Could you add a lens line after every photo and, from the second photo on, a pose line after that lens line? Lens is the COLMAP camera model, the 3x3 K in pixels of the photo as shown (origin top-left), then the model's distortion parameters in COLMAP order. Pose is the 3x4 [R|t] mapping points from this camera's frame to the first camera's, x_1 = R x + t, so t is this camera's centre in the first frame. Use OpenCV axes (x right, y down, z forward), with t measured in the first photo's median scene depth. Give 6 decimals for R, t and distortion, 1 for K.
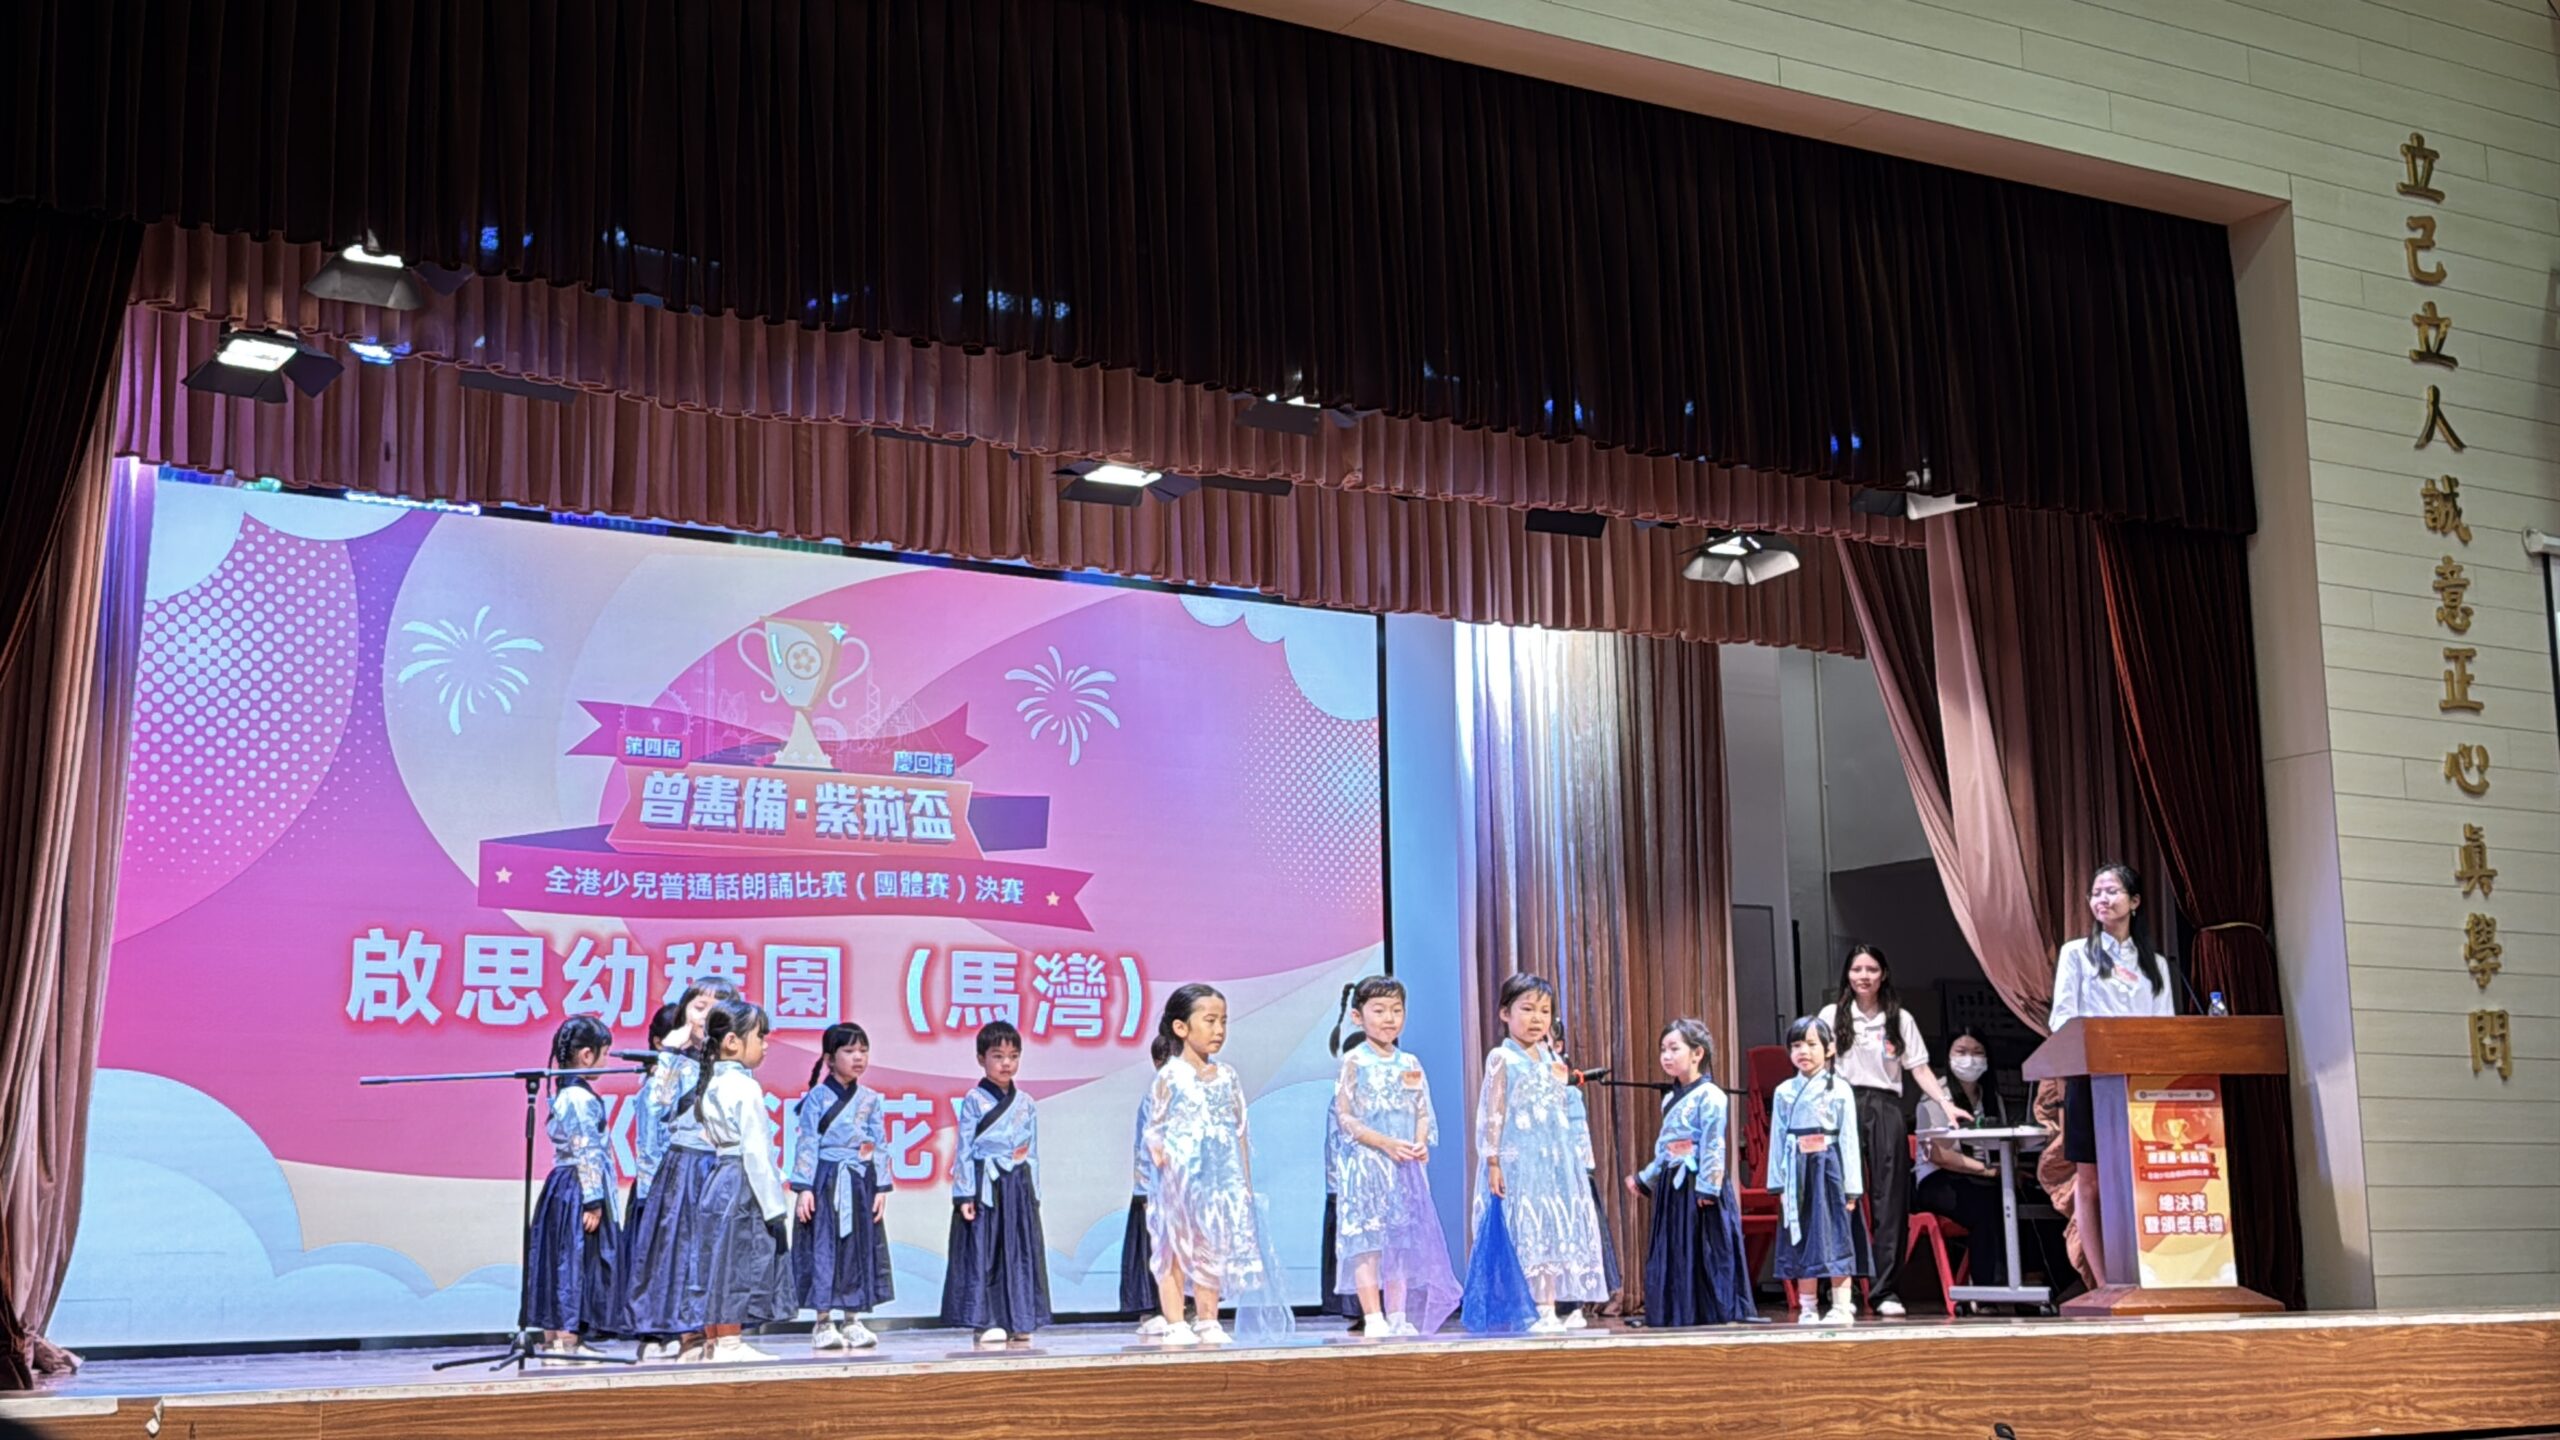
lens RADIAL K [[3153.0, 0, 1299.3], [0, 3153.0, 723.4], [0, 0, 1]] dist [0.122793, 0.000000]
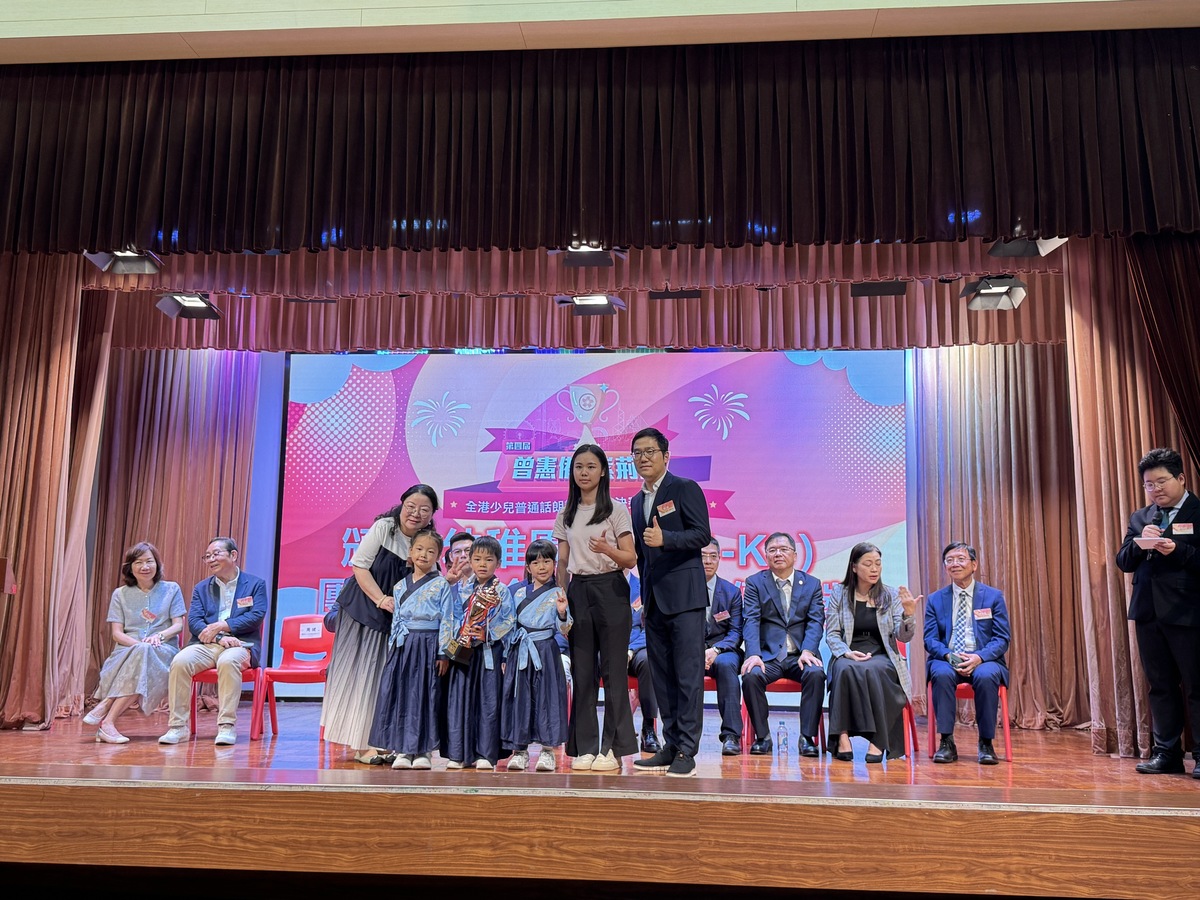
lens RADIAL K [[1168.3, 0, 603.9], [0, 1168.3, 447.7], [0, 0, 1]] dist [0.042603, 0.000000]
pose [[0.793691, -0.063965, -0.604948, 0.382795], [0.073178, 0.997274, -0.009439, 0.022832], [0.603903, -0.036777, 0.796209, 0.388701]]
